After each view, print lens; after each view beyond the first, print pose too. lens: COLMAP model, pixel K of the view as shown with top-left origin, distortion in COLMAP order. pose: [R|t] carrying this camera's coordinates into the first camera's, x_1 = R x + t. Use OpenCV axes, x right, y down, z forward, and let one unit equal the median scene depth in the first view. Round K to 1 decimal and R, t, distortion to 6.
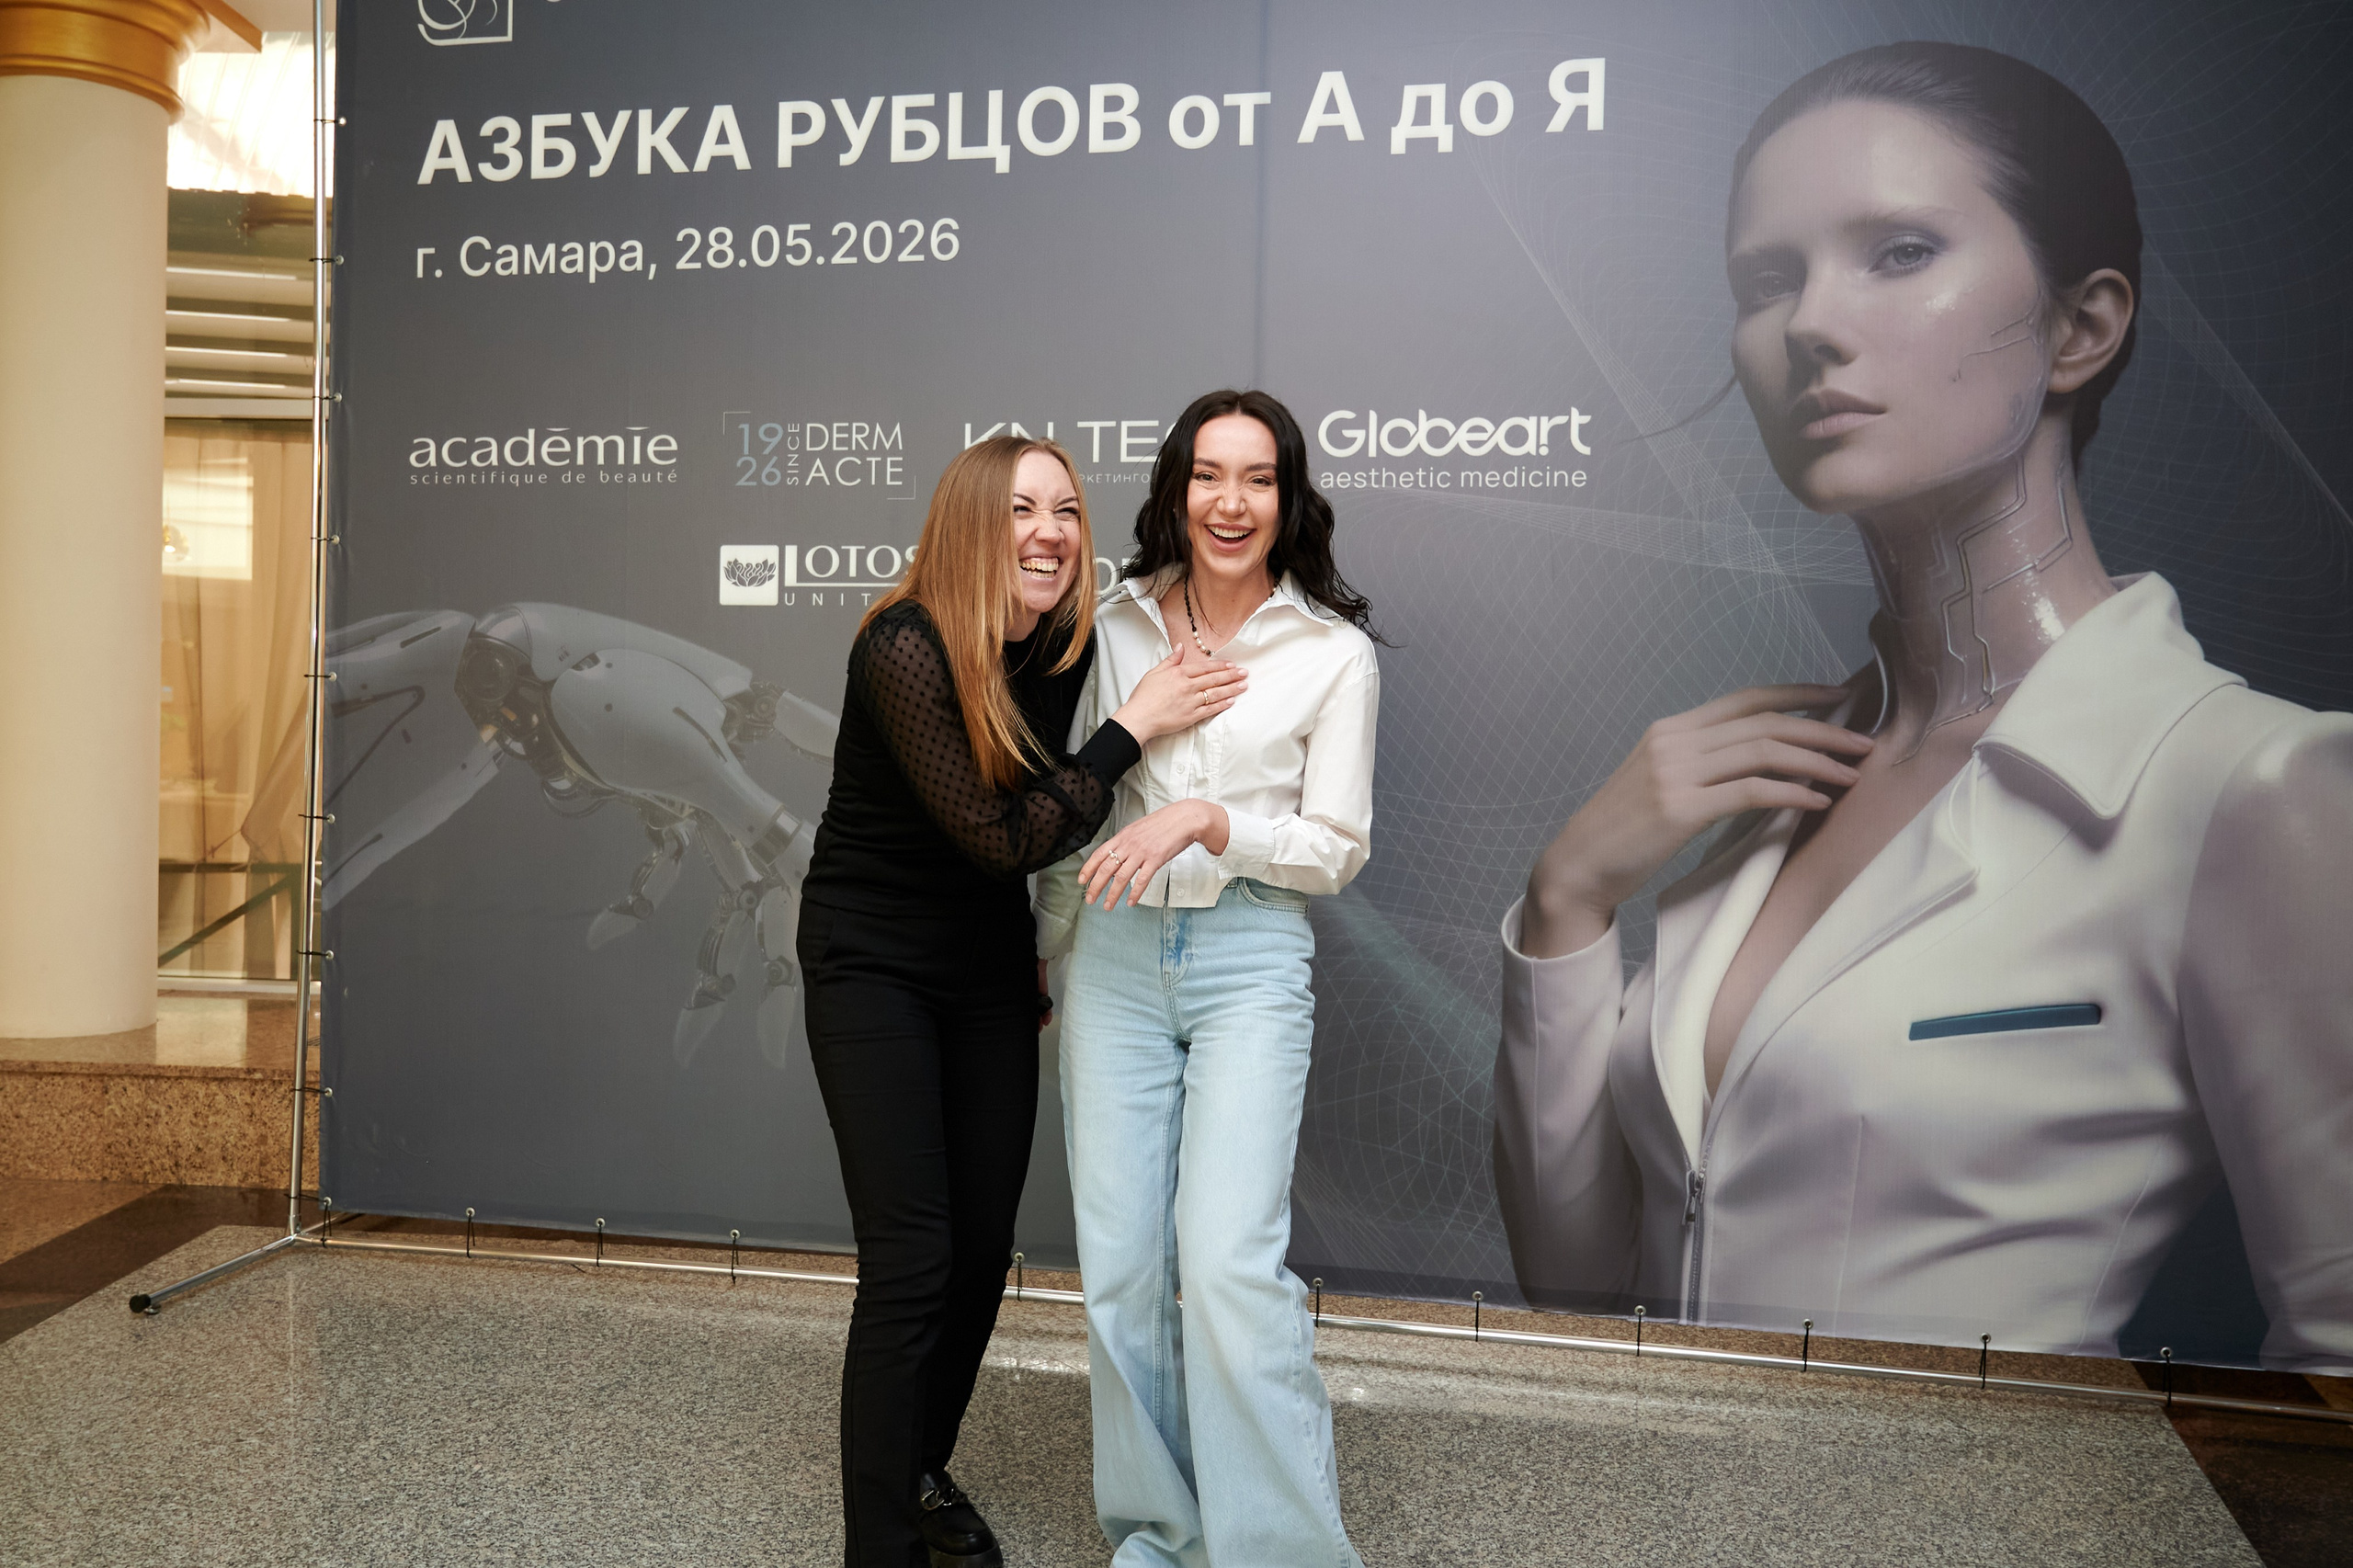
lens RADIAL K [[1943.6, 0, 1093.2], [0, 1943.6, 727.0], [0, 0, 1]] dist [-0.006283, 0.002415]
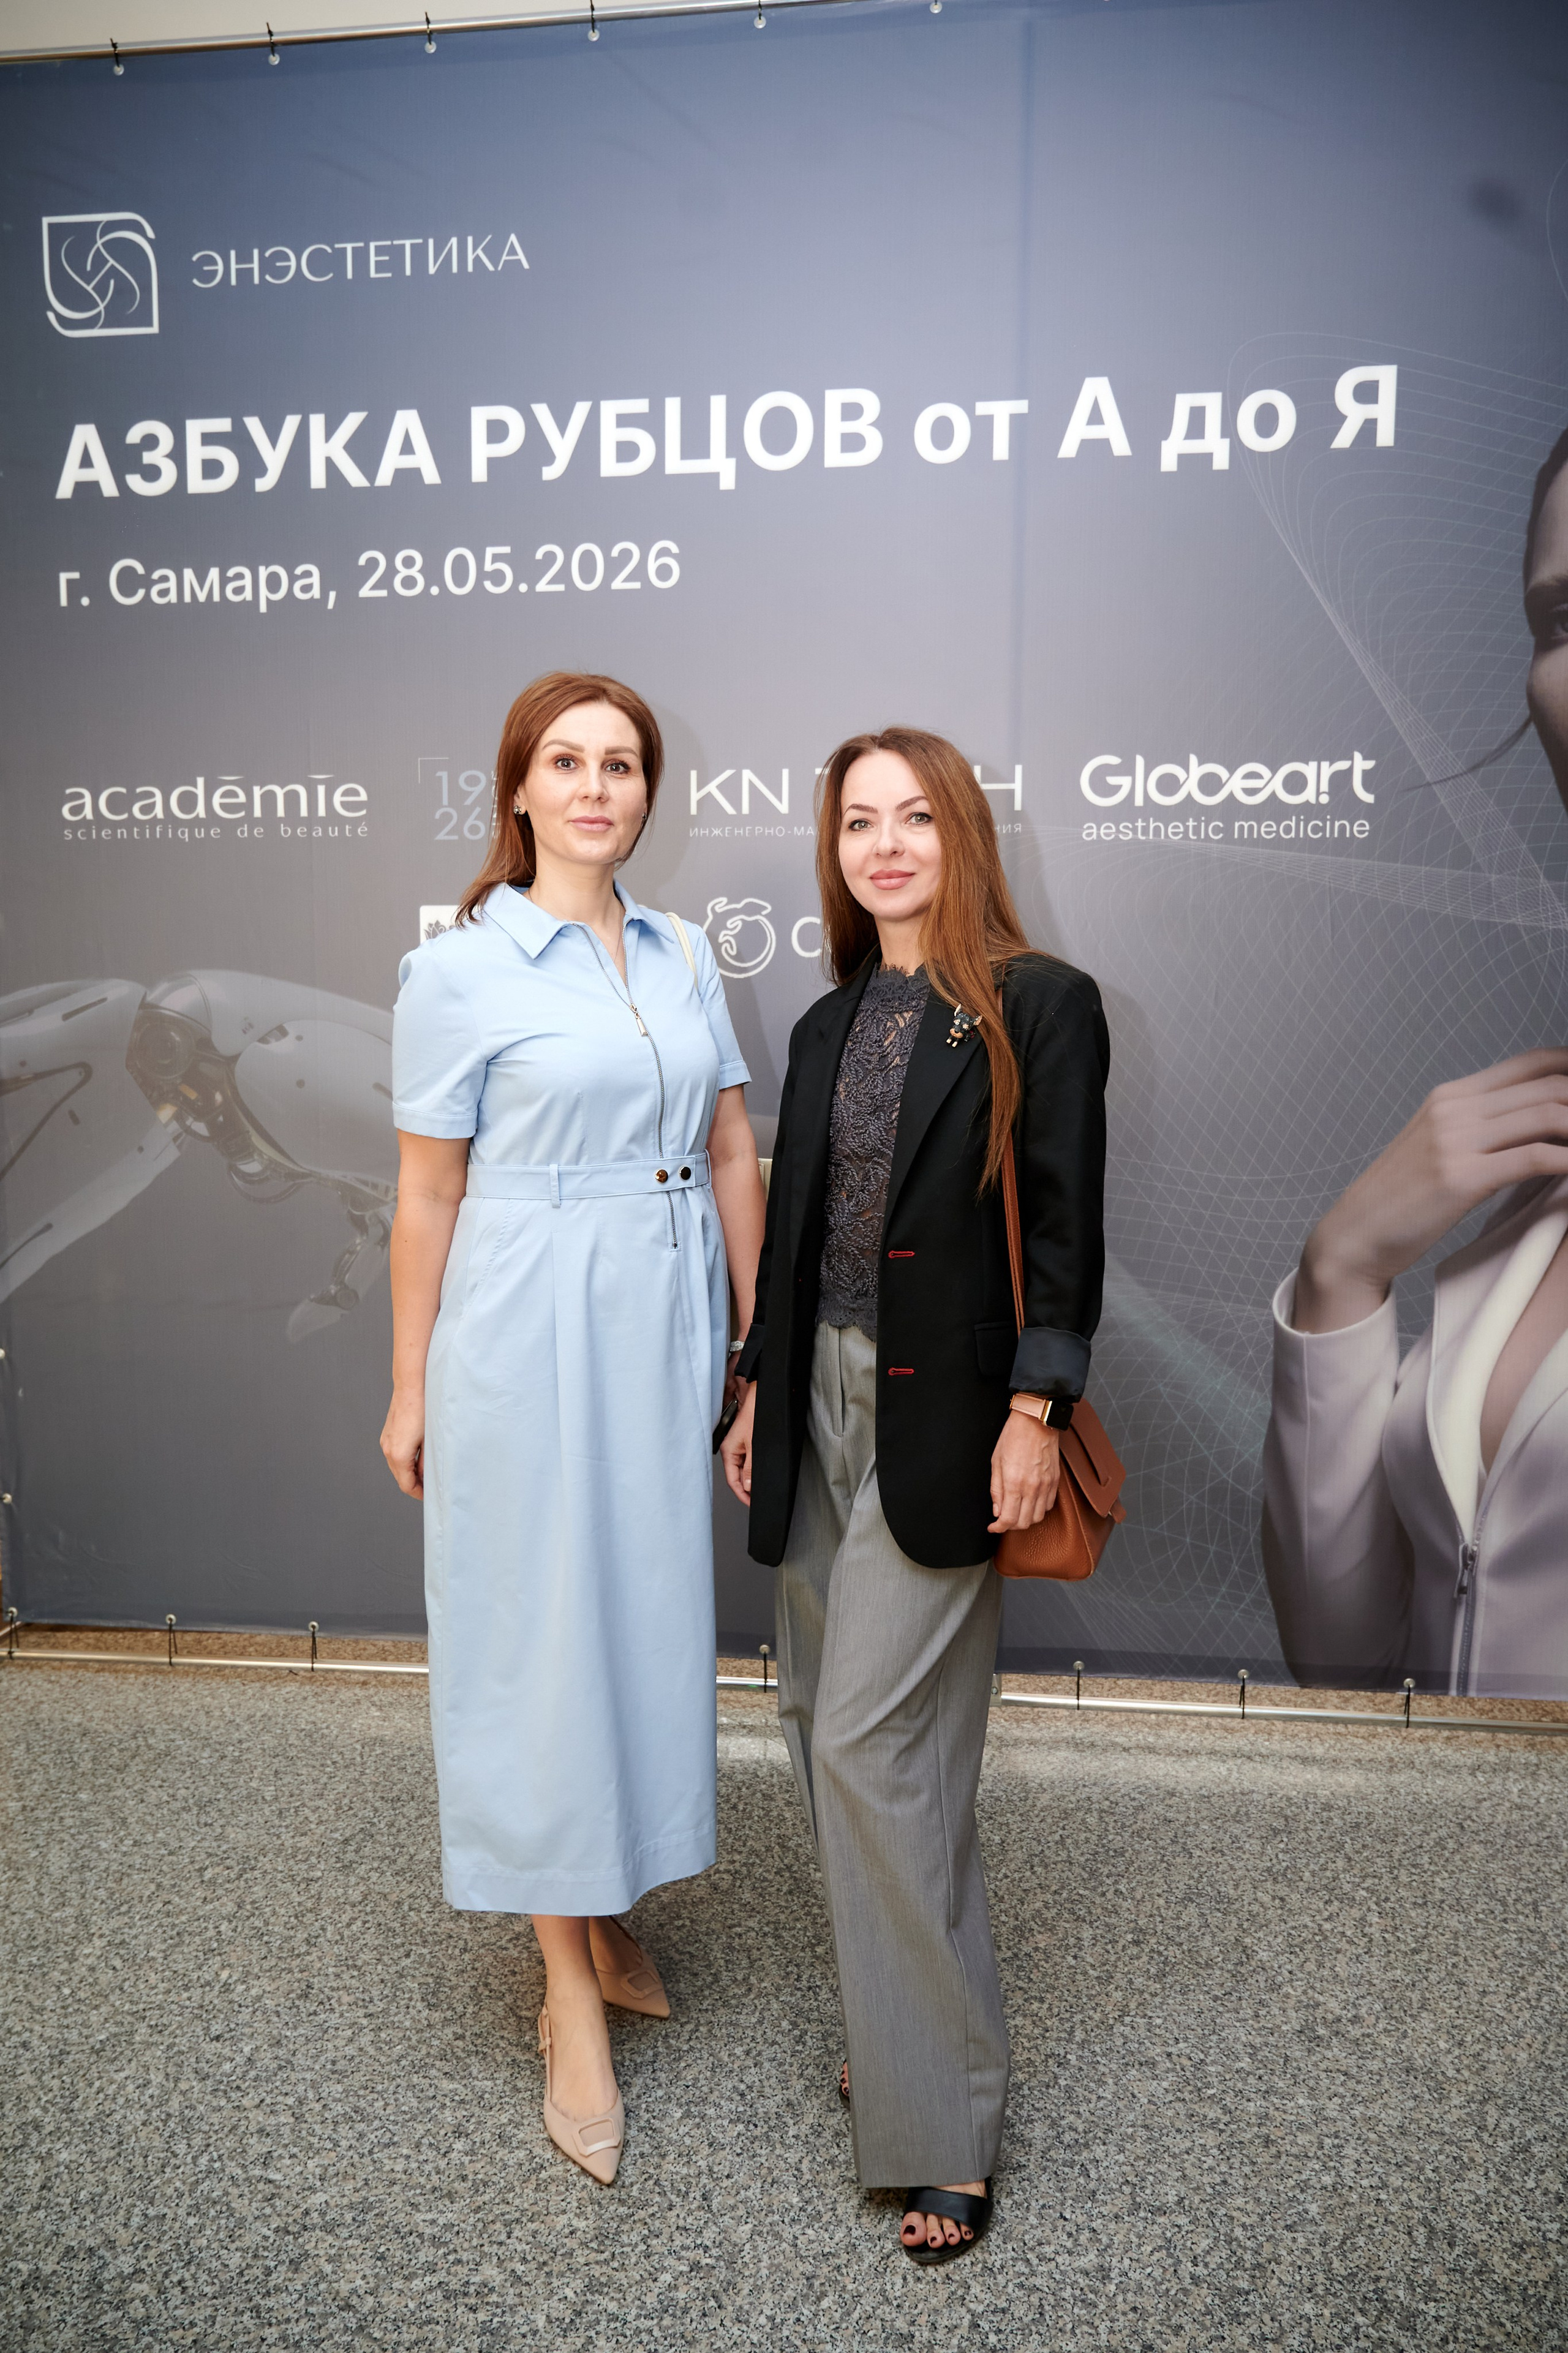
lens RADIAL K [[1614.9, 0, 776.8], [0, 1614.9, 1173.9], [0, 0, 1]] dist [-0.006570, 0.003609]
pose [[0.995175, -0.023681, 0.095211, -0.106886], [0.015815, 0.996463, 0.082536, -0.029381], [-0.096829, -0.080632, 0.992030, 0.232004]]
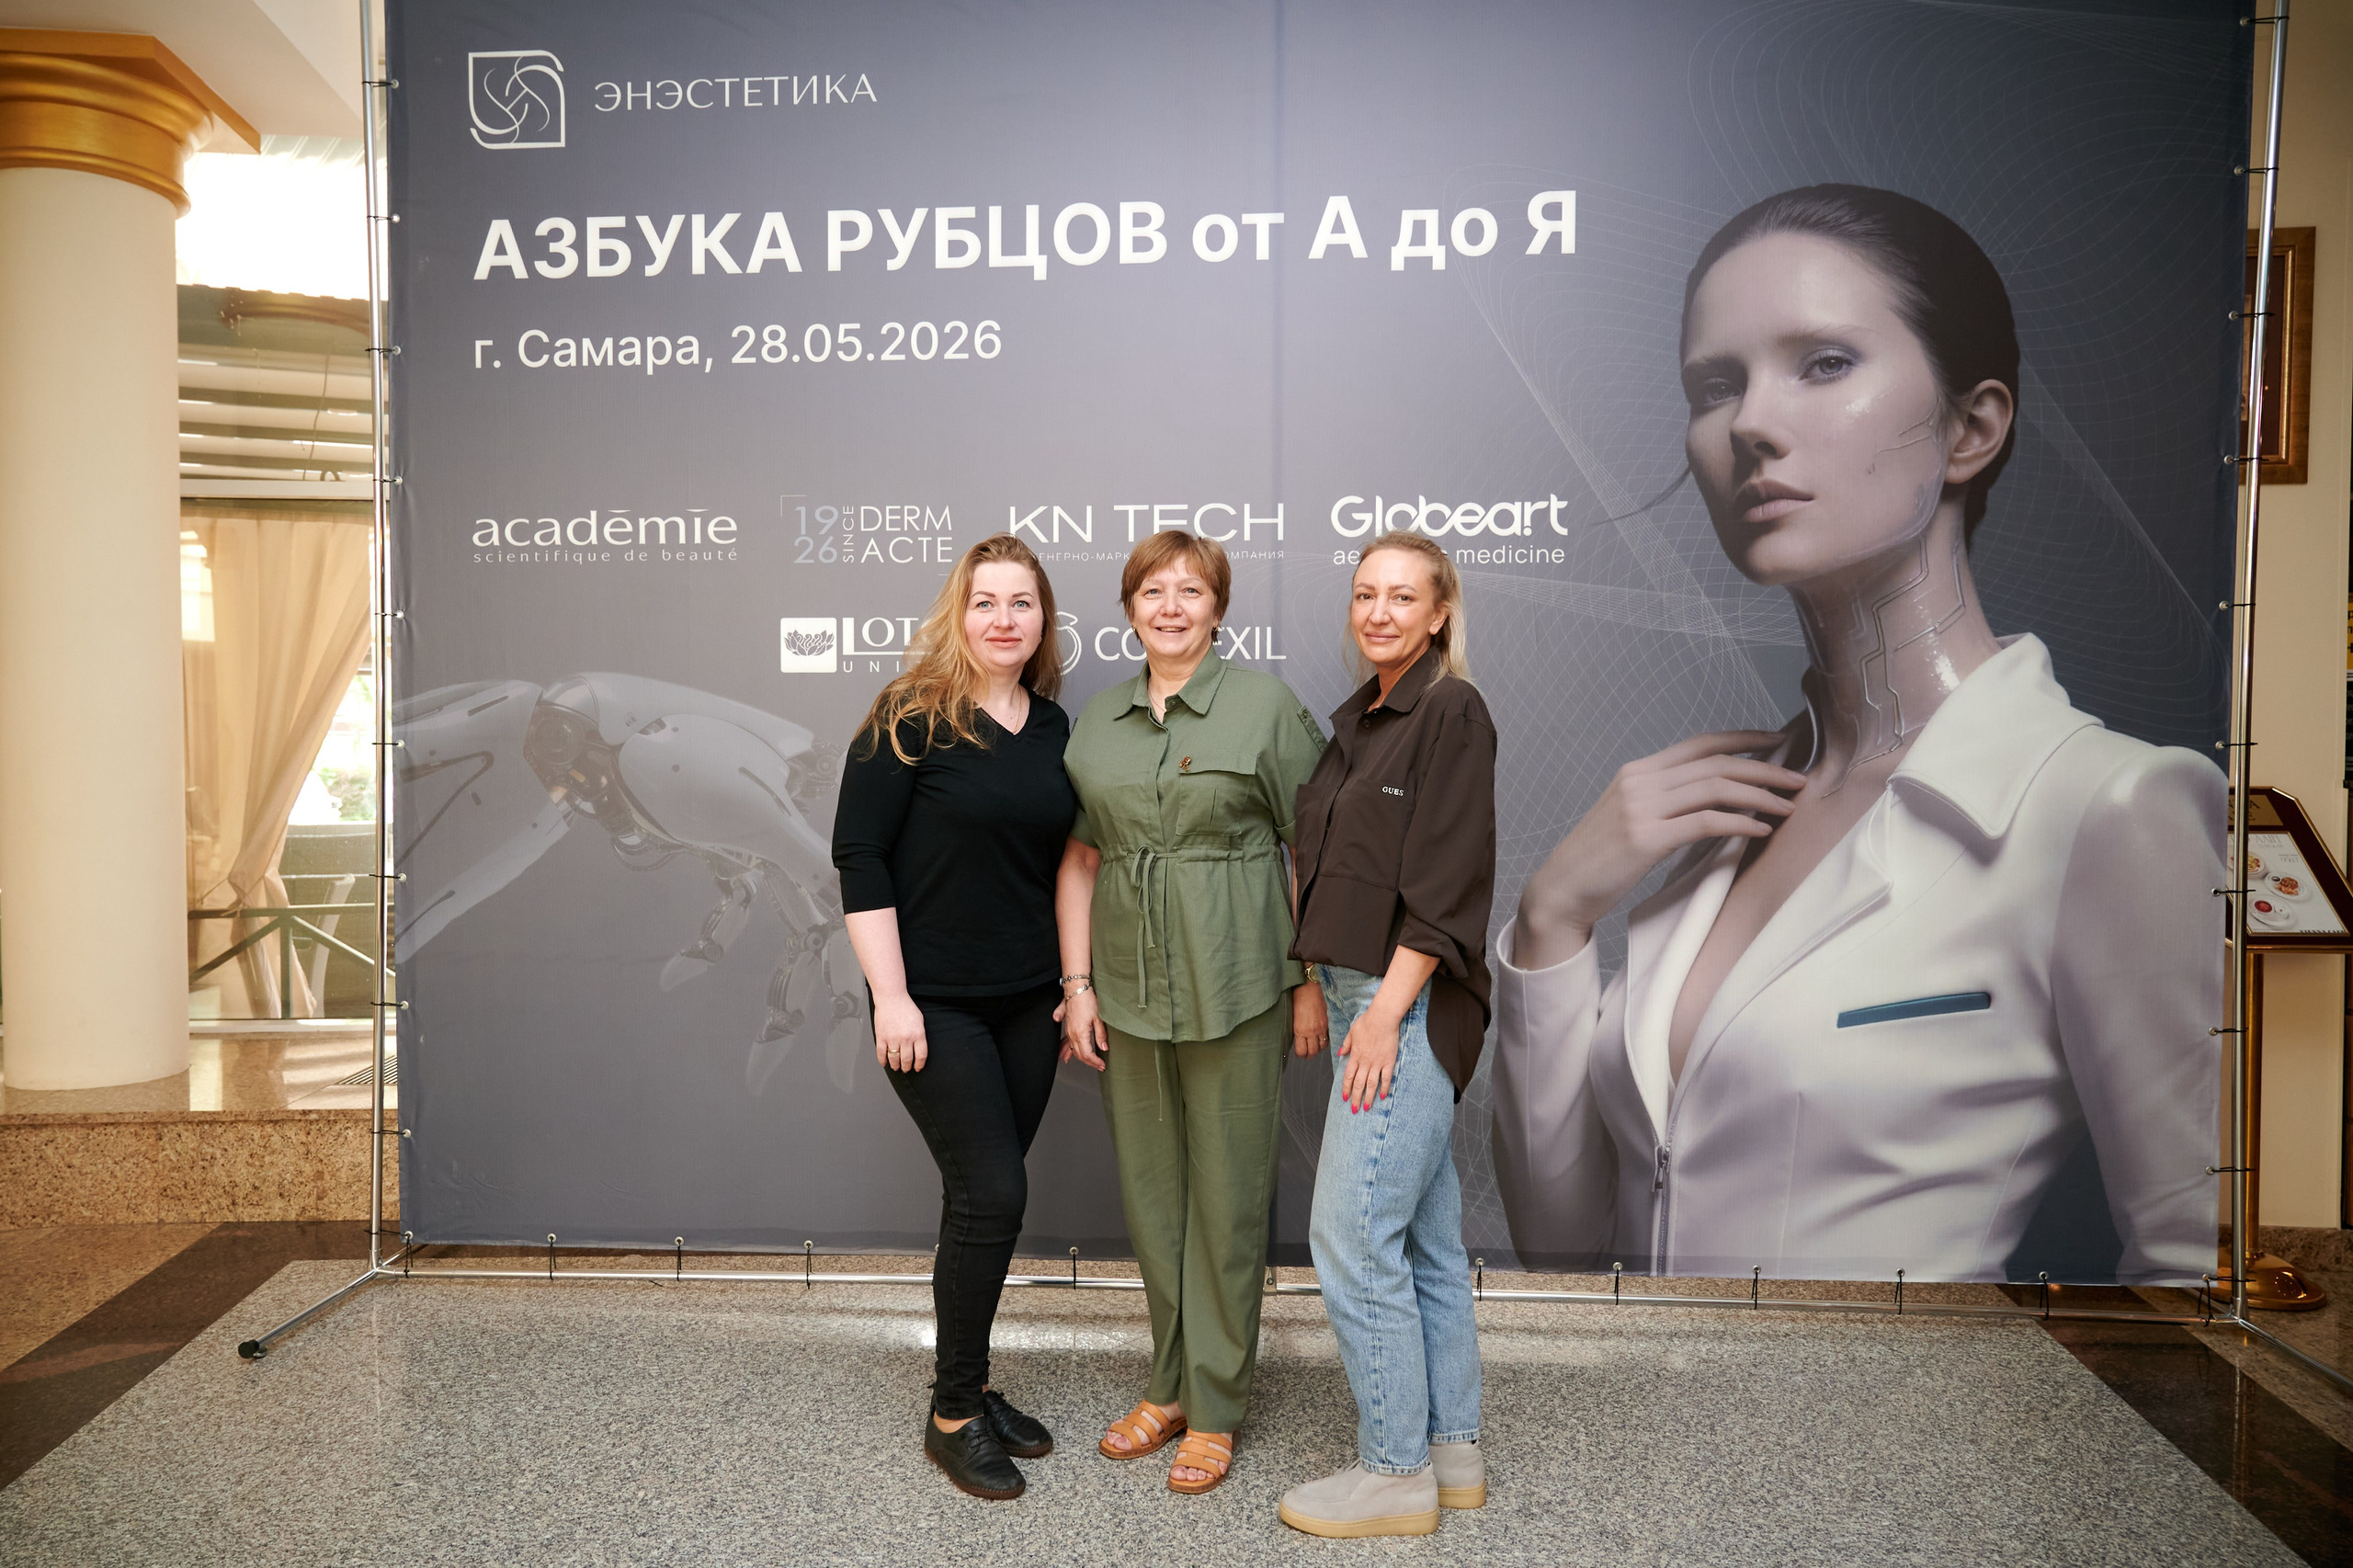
lens RADIAL K [[1614.7, 0, 1114.2], [0, 1614.7, 782.5], [0, 0, 1]] dist [-0.006570, 0.003609]
pose [[0.989964, -0.022144, 0.139575, -0.144837], [0.019596, 0.999616, 0.019604, -0.016307], [-0.139955, -0.016672, 0.990017, 0.079953]]
